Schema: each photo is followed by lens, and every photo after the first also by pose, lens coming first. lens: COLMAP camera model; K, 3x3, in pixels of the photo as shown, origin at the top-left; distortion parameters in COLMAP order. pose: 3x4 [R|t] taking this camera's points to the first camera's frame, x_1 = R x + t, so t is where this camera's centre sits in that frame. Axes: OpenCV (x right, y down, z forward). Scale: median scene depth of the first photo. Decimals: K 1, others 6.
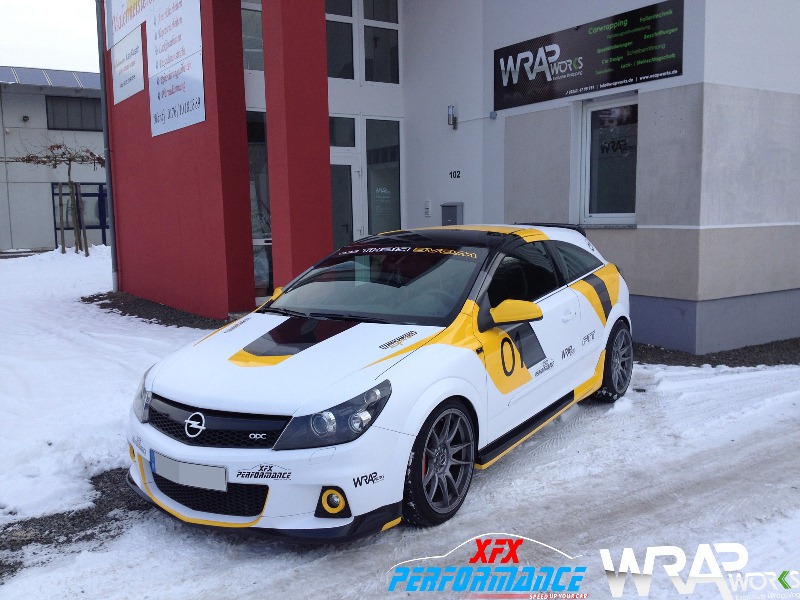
lens RADIAL K [[740.3, 0, 400.0], [0, 740.3, 300.0], [0, 0, 1]] dist [0.192931, -0.412279]
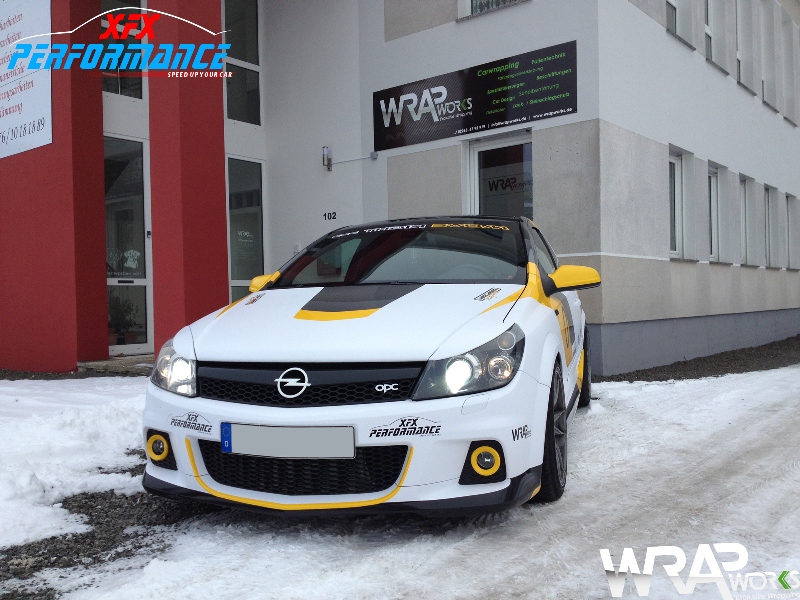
lens RADIAL K [[740.3, 0, 400.0], [0, 740.3, 300.0], [0, 0, 1]] dist [0.192931, -0.412279]
pose [[0.956768, -0.000305, 0.290853, -0.172260], [0.034739, 0.992961, -0.113233, 0.075613], [-0.288771, 0.118441, 0.950044, 0.094706]]
